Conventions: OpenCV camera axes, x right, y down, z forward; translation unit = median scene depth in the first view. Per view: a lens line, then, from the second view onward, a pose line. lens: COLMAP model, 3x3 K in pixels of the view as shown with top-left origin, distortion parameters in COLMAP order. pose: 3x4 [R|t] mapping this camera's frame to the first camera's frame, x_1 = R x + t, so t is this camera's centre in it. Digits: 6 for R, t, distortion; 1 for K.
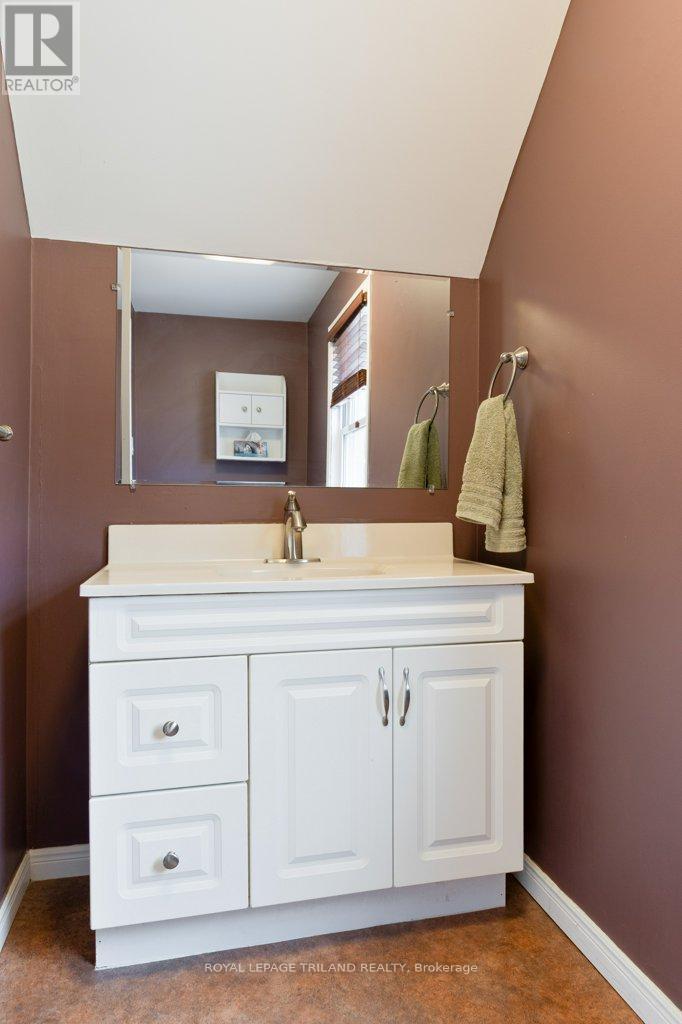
lens RADIAL K [[671.4, 0, 355.9], [0, 671.4, 512.2], [0, 0, 1]] dist [0.000434, -0.000552]
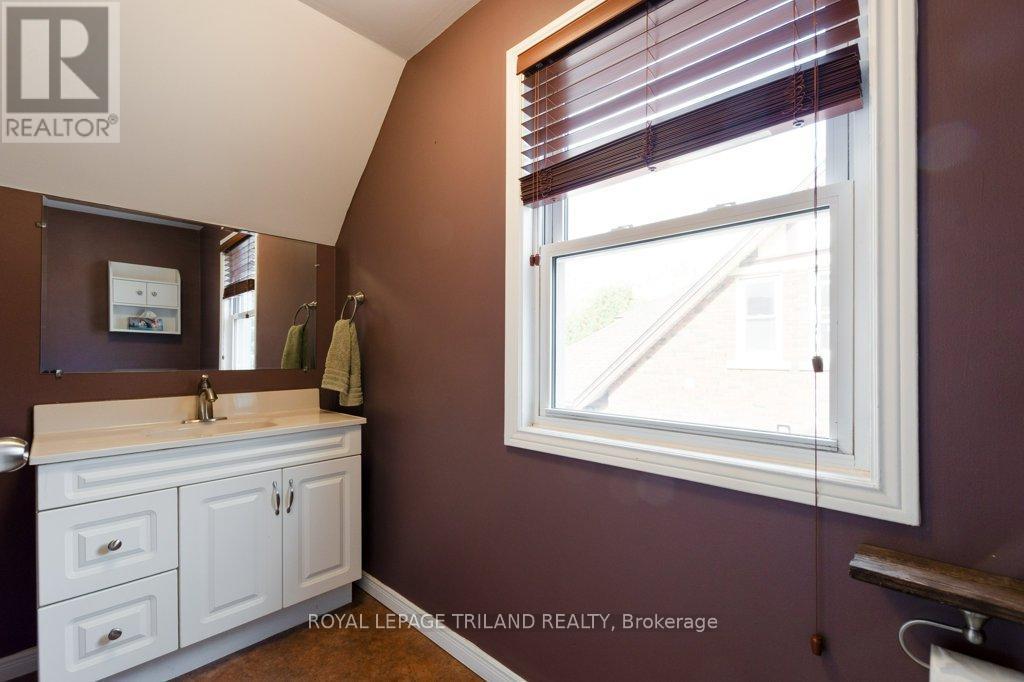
lens RADIAL K [[448.7, 0, 524.7], [0, 448.7, 351.6], [0, 0, 1]] dist [0.002220, -0.000293]
pose [[0.838920, -0.003054, 0.544247, -0.042800], [0.008070, 0.999944, -0.006828, -0.075418], [-0.544196, 0.010120, 0.838897, -0.271805]]
